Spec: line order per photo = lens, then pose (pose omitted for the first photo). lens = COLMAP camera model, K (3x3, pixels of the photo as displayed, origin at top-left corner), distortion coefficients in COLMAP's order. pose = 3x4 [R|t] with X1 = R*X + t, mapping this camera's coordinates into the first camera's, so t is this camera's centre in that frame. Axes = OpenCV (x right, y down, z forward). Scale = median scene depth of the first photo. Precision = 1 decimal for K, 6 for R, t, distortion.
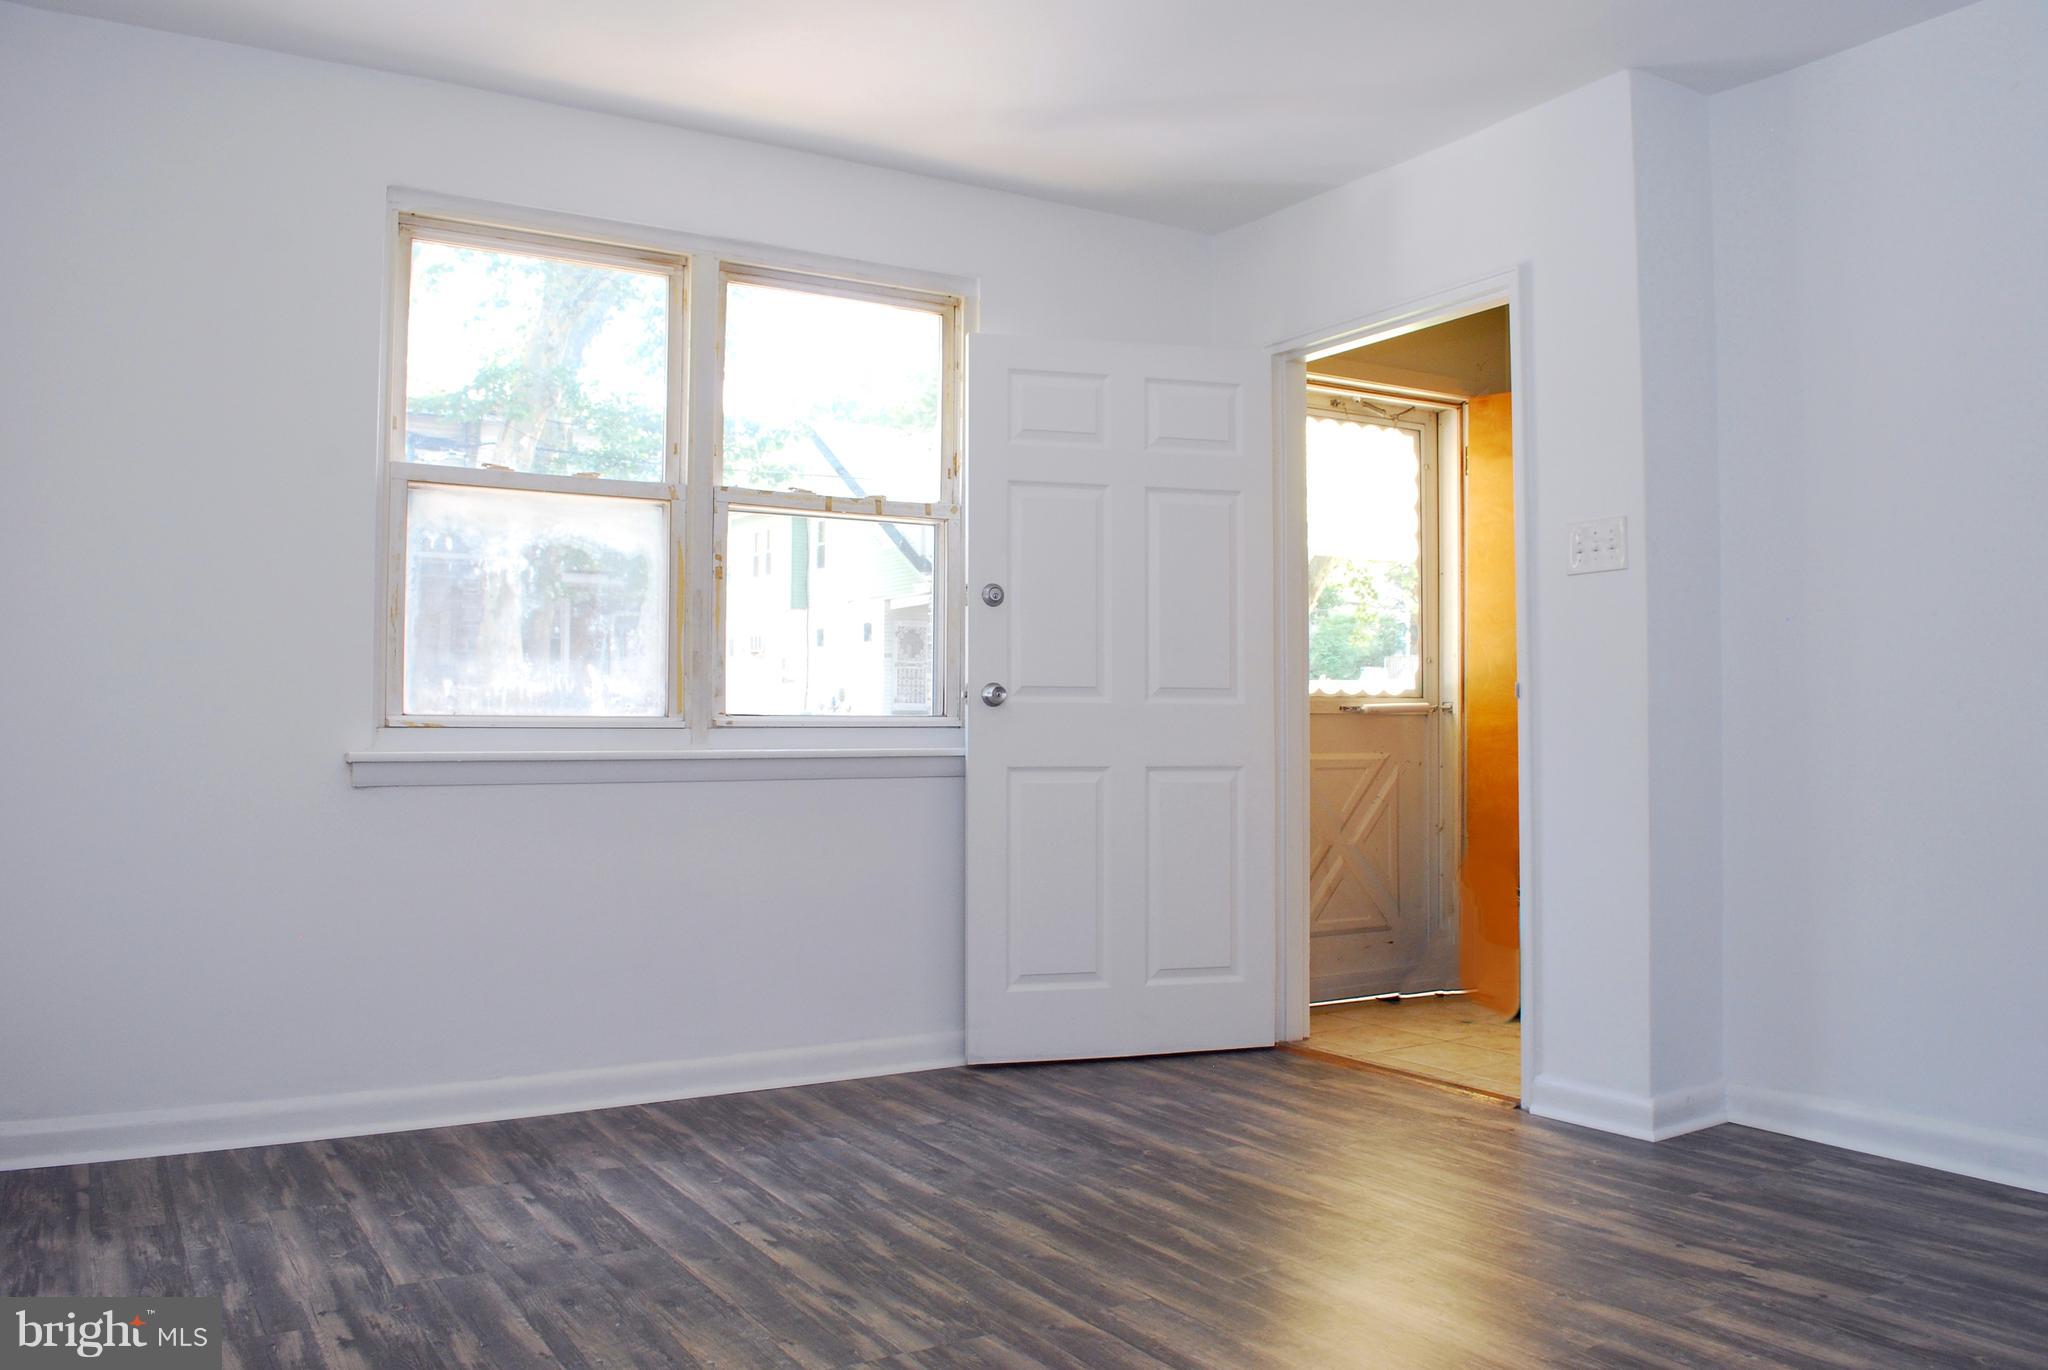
lens RADIAL K [[1629.8, 0, 1023.0], [0, 1629.8, 683.5], [0, 0, 1]] dist [-0.055969, -0.005004]
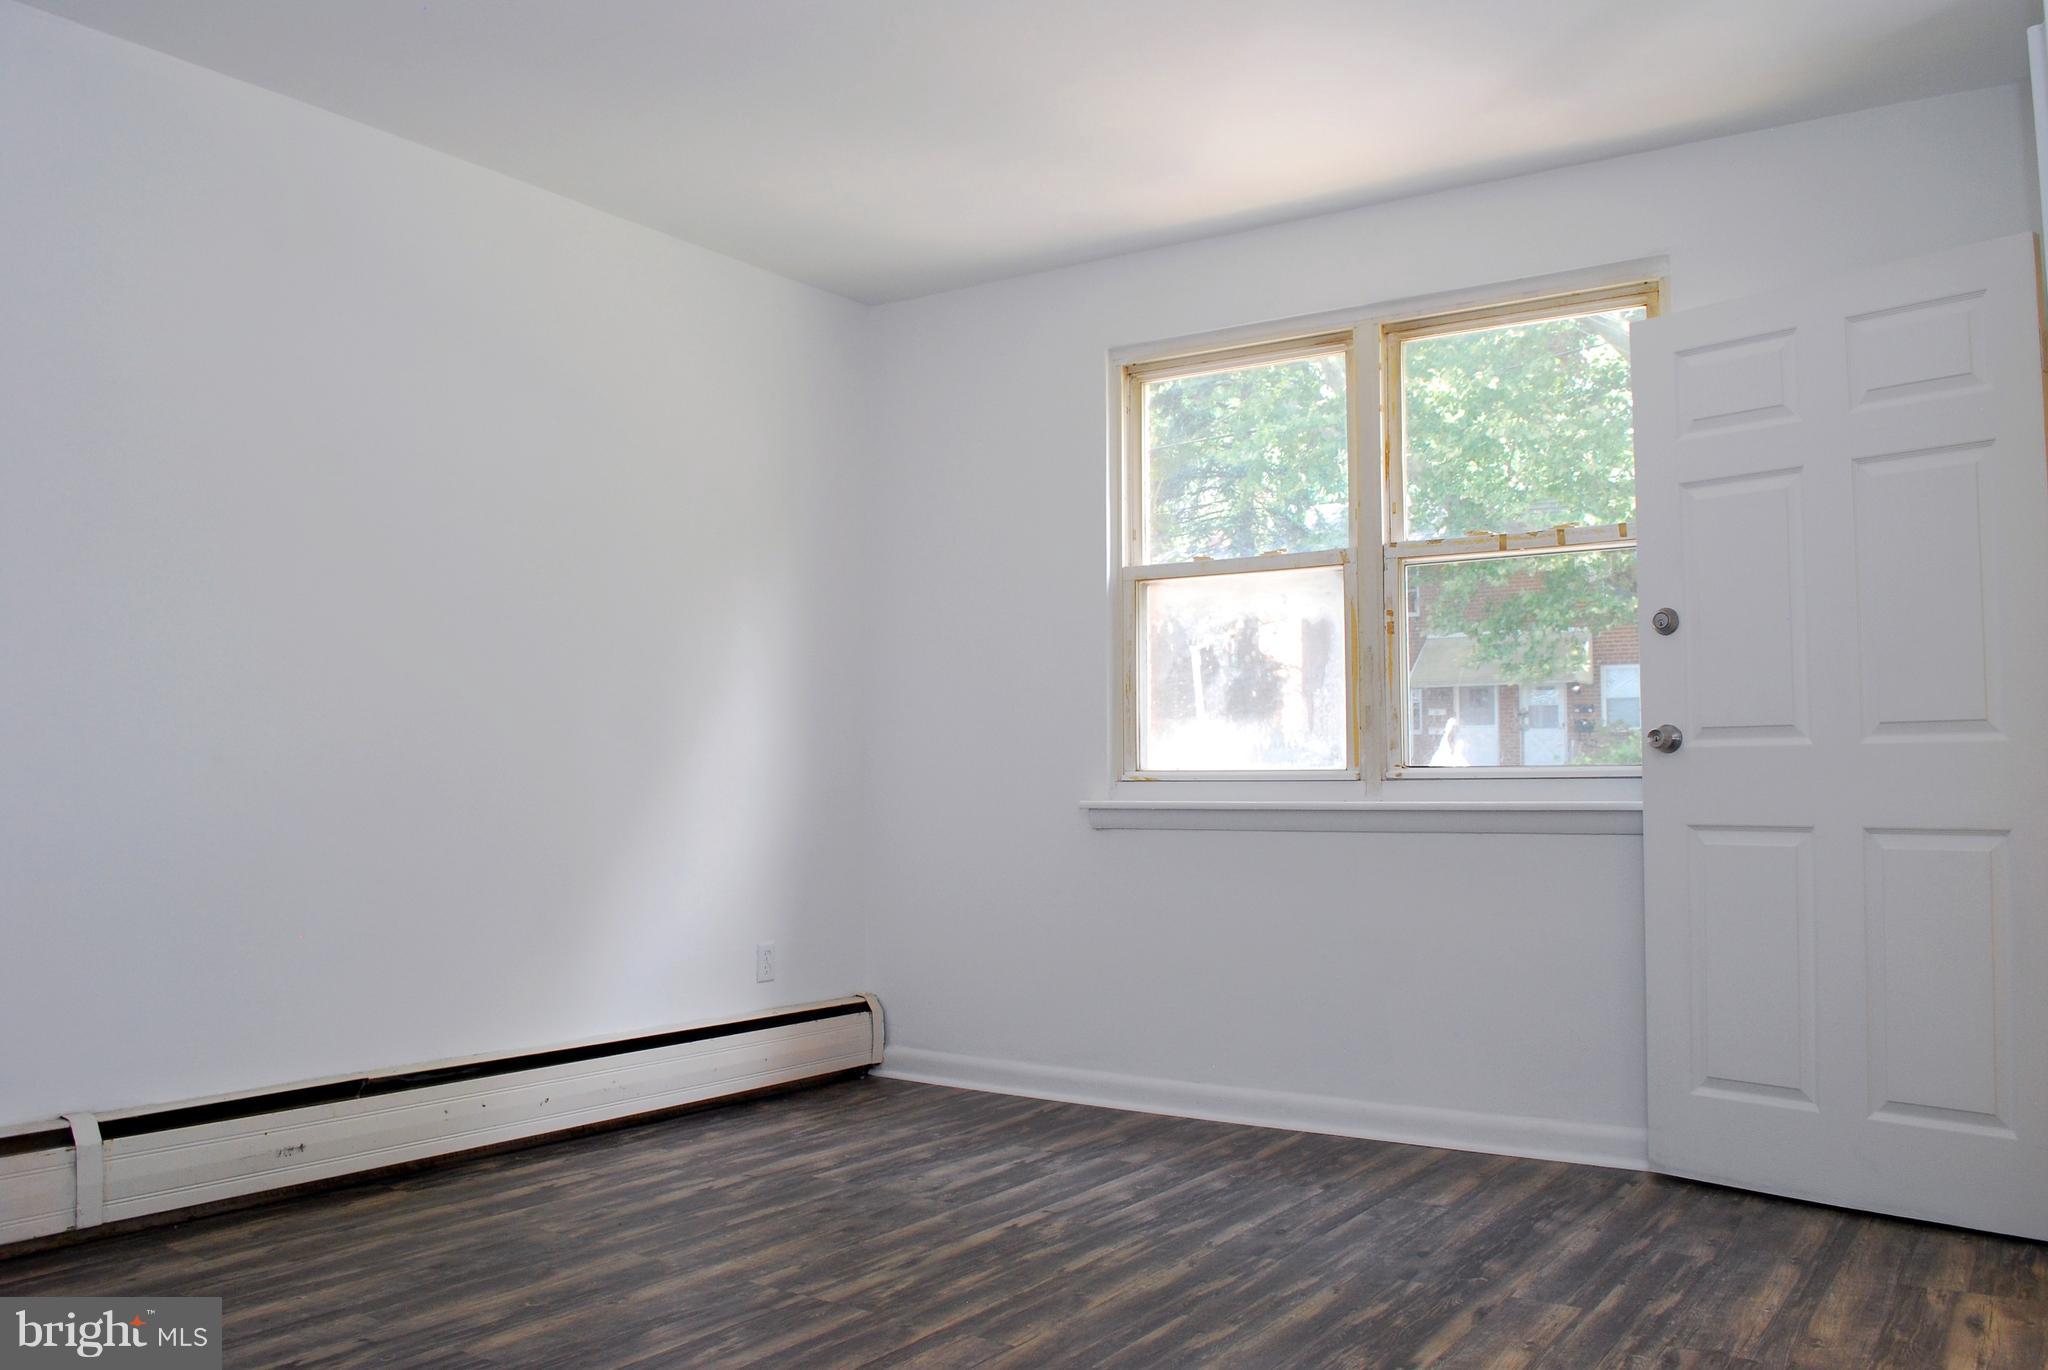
lens RADIAL K [[1629.8, 0, 1022.2], [0, 1629.8, 680.4], [0, 0, 1]] dist [-0.055969, -0.005004]
pose [[0.417182, -0.058071, -0.906966, 0.644665], [0.030320, 0.998290, -0.049972, 0.008925], [0.908317, -0.006651, 0.418230, 0.365649]]
